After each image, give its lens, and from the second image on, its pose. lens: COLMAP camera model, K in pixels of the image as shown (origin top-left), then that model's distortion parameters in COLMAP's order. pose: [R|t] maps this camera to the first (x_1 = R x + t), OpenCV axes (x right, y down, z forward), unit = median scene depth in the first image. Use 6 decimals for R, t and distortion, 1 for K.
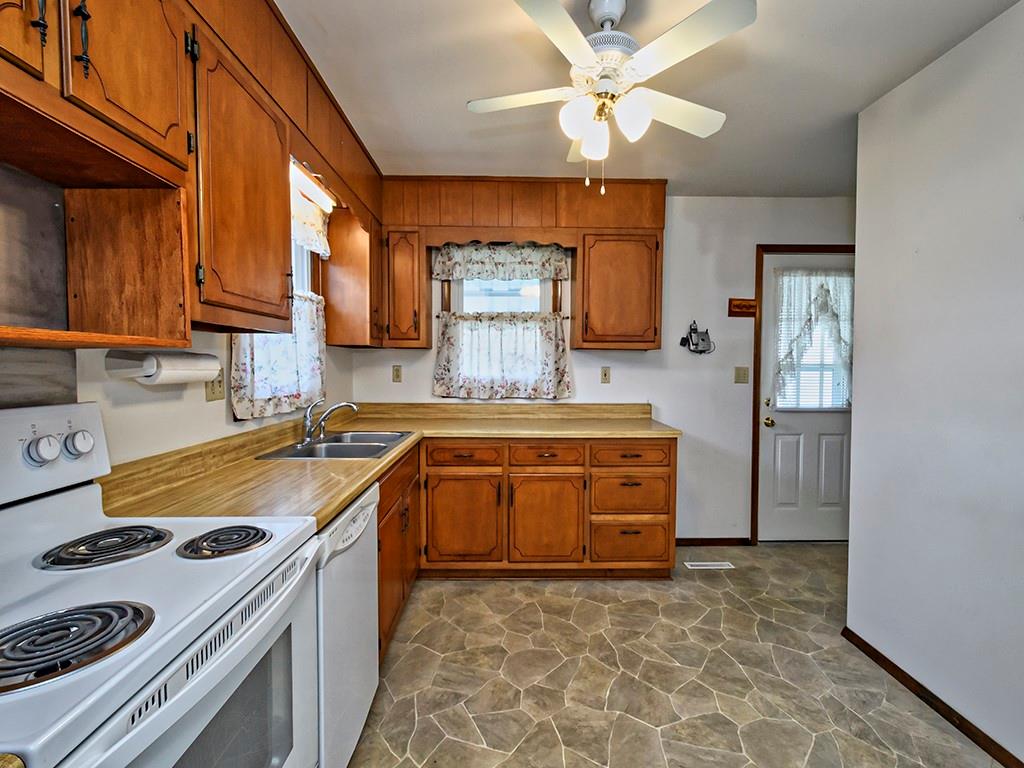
lens RADIAL K [[450.8, 0, 511.9], [0, 450.8, 378.8], [0, 0, 1]] dist [0.001598, 0.000066]
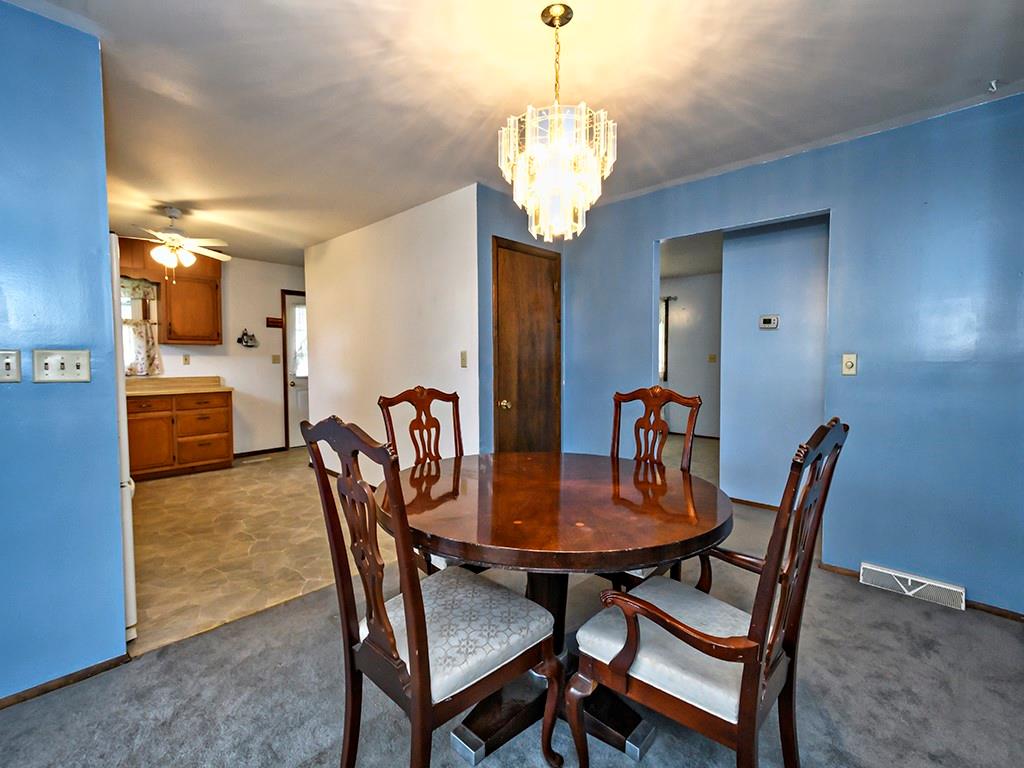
lens RADIAL K [[450.8, 0, 511.9], [0, 450.8, 378.8], [0, 0, 1]] dist [0.001598, 0.000066]
pose [[0.696404, -0.038530, 0.716615, -0.147859], [0.022115, 0.999236, 0.032234, 0.034802], [-0.717309, -0.006599, 0.696724, -1.005663]]
